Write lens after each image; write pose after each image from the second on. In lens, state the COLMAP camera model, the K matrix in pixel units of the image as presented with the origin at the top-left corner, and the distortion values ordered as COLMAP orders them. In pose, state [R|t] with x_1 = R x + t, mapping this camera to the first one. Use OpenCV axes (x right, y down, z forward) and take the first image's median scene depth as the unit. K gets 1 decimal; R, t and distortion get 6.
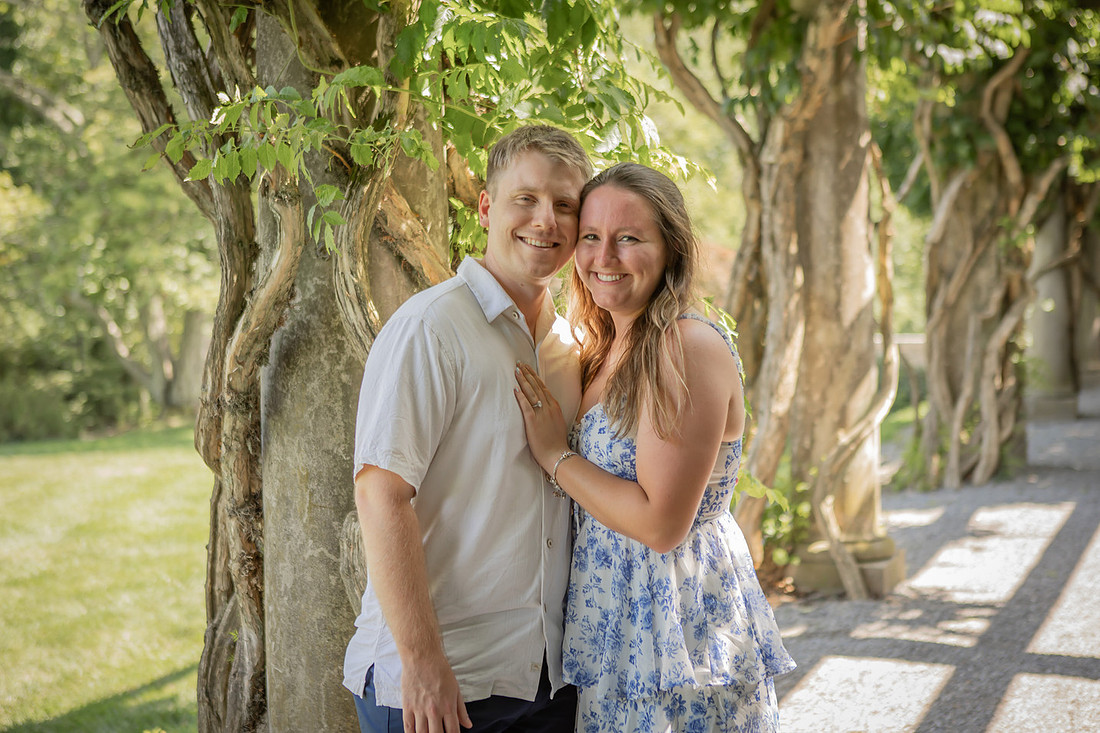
lens RADIAL K [[1898.5, 0, 550.0], [0, 1898.5, 366.5], [0, 0, 1]] dist [-0.003194, -0.067822]
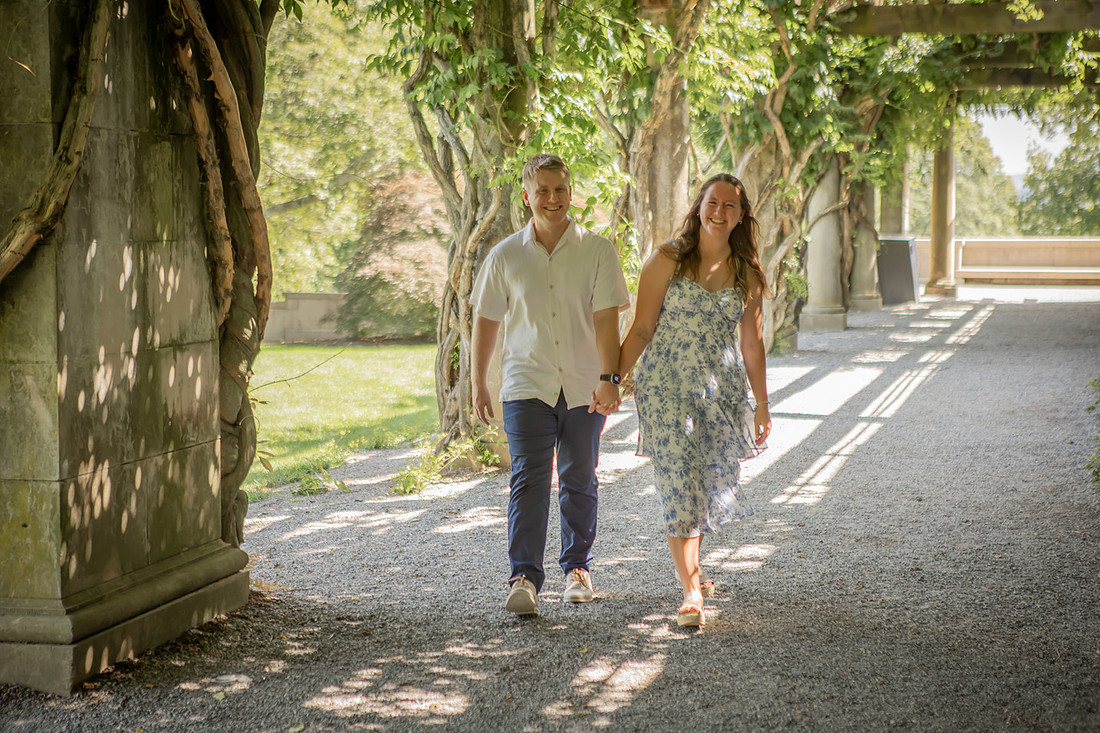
lens RADIAL K [[2144.9, 0, 550.0], [0, 2144.9, 366.5], [0, 0, 1]] dist [0.000048, 0.013841]
pose [[0.994777, 0.007068, 0.101823, -0.163362], [-0.009403, 0.999703, 0.022476, 0.048510], [-0.101634, -0.023316, 0.994549, -0.981080]]
